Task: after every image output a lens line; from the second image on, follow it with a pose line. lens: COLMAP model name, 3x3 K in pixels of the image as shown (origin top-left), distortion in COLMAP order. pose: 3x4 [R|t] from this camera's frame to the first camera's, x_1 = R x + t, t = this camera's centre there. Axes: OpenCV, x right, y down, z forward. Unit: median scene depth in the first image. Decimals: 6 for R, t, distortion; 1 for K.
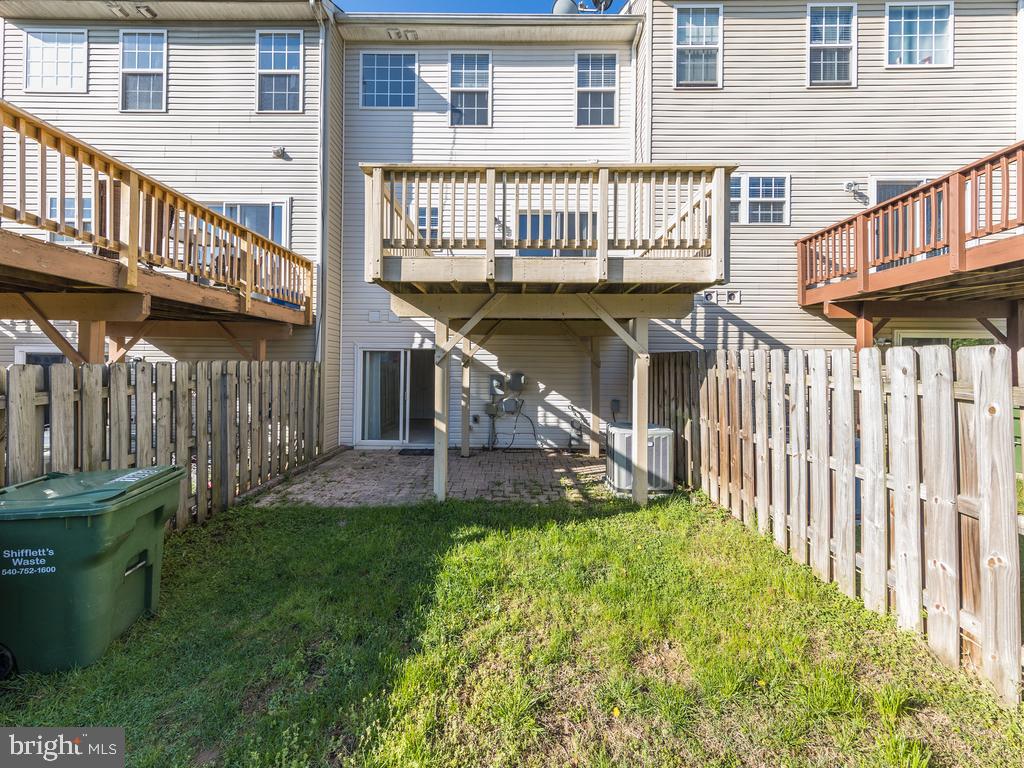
lens RADIAL K [[366.5, 0, 510.7], [0, 366.5, 374.4], [0, 0, 1]] dist [0.007365, -0.000055]
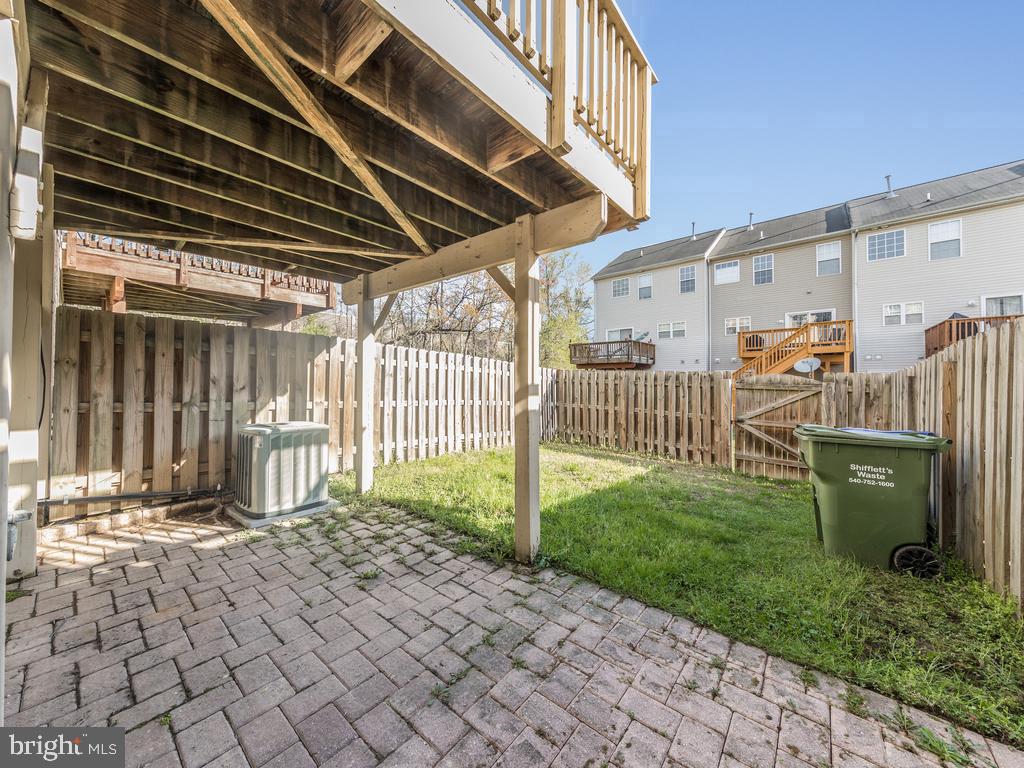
lens RADIAL K [[366.5, 0, 514.4], [0, 366.5, 378.1], [0, 0, 1]] dist [0.007365, -0.000055]
pose [[-0.775270, -0.000749, 0.631630, -0.521954], [0.002122, 0.999991, 0.003790, 0.049090], [-0.631627, 0.004279, -0.775261, 1.378352]]
